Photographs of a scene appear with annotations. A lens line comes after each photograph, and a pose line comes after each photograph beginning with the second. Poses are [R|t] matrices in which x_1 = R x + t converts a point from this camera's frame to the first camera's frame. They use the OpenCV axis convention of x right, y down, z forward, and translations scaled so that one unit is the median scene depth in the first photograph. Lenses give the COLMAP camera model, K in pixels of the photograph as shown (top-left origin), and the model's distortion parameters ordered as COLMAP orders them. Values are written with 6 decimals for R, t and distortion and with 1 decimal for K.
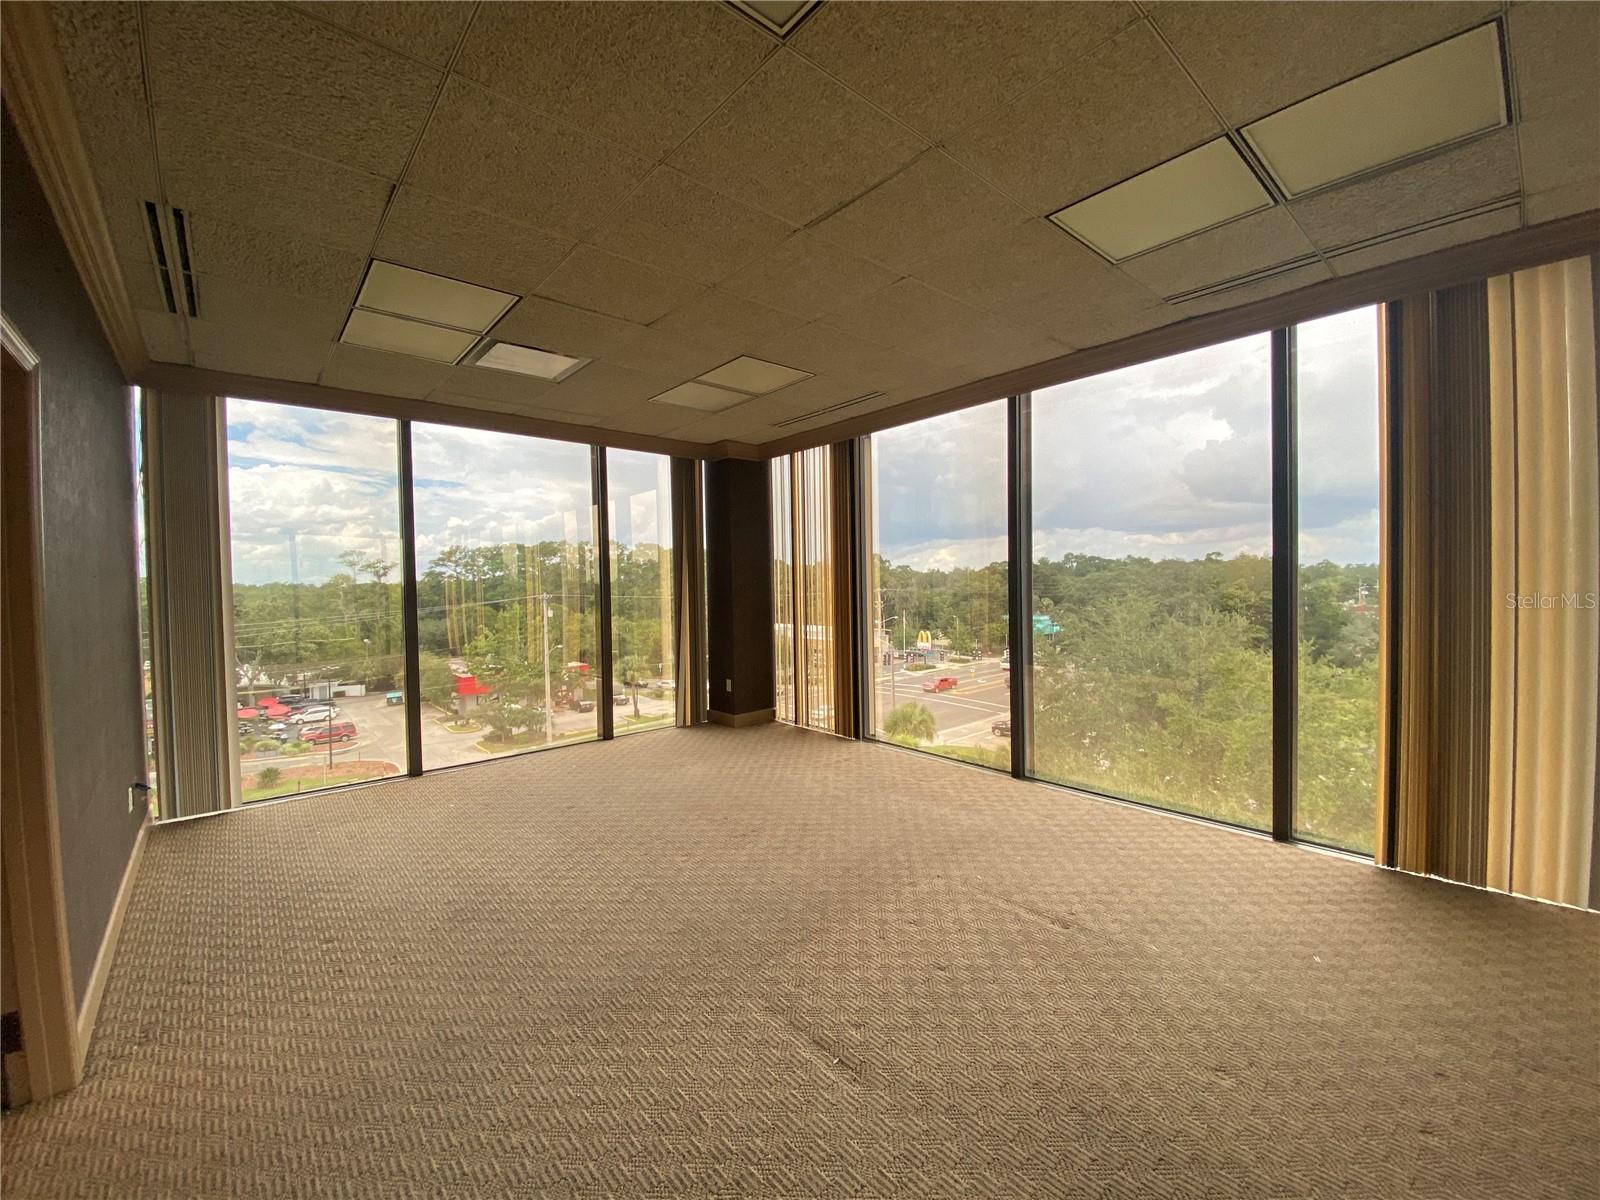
lens RADIAL K [[642.9, 0, 798.4], [0, 642.9, 594.6], [0, 0, 1]] dist [0.000067, -0.000263]
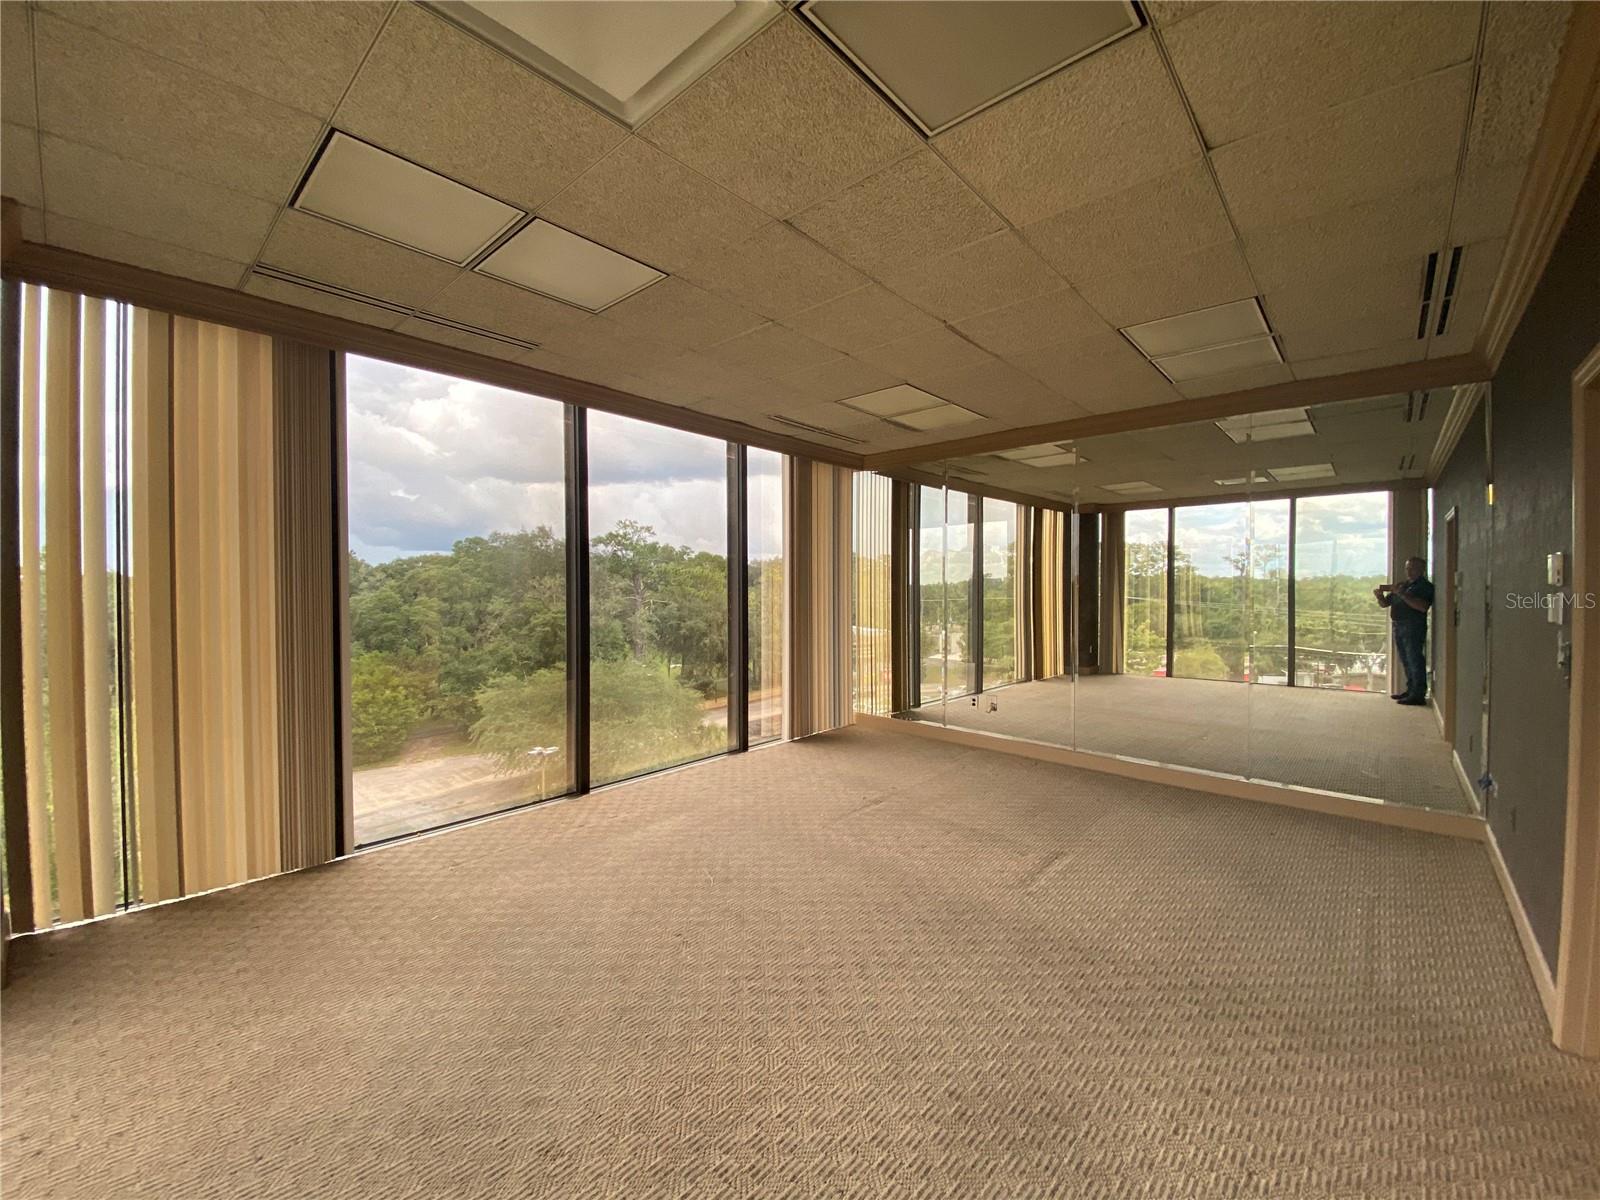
lens RADIAL K [[642.9, 0, 798.0], [0, 642.9, 599.6], [0, 0, 1]] dist [0.000067, -0.000263]
pose [[-0.140645, 0.006526, 0.990039, -0.704205], [0.031793, 0.999492, -0.002071, 0.001146], [-0.989549, 0.031185, -0.140781, 0.834240]]
